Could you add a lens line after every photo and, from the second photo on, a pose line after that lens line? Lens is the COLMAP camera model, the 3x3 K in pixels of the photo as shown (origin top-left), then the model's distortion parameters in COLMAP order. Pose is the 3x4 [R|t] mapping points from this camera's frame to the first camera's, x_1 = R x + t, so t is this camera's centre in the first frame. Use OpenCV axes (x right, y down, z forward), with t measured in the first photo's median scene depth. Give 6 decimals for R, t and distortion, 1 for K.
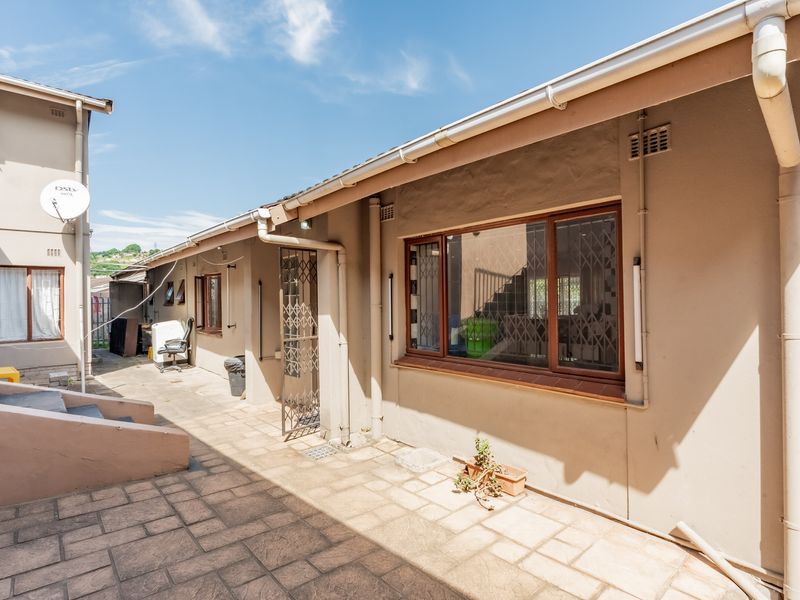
lens RADIAL K [[416.4, 0, 399.9], [0, 416.4, 298.7], [0, 0, 1]] dist [0.003155, 0.001984]
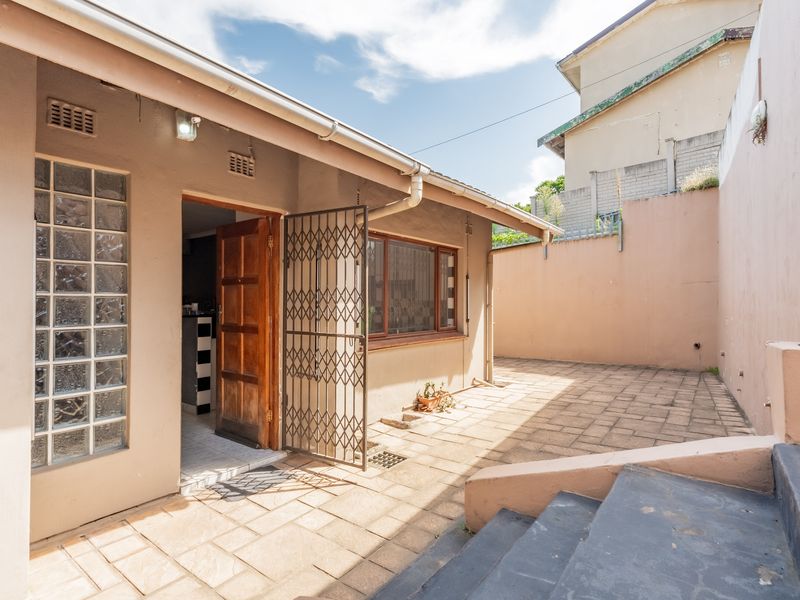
lens RADIAL K [[416.4, 0, 400.9], [0, 416.4, 302.2], [0, 0, 1]] dist [0.003155, 0.001984]
pose [[-0.199589, 0.004046, 0.979871, -1.452402], [-0.012845, 0.999895, -0.006745, 0.062936], [-0.979796, -0.013932, -0.199516, 1.586977]]
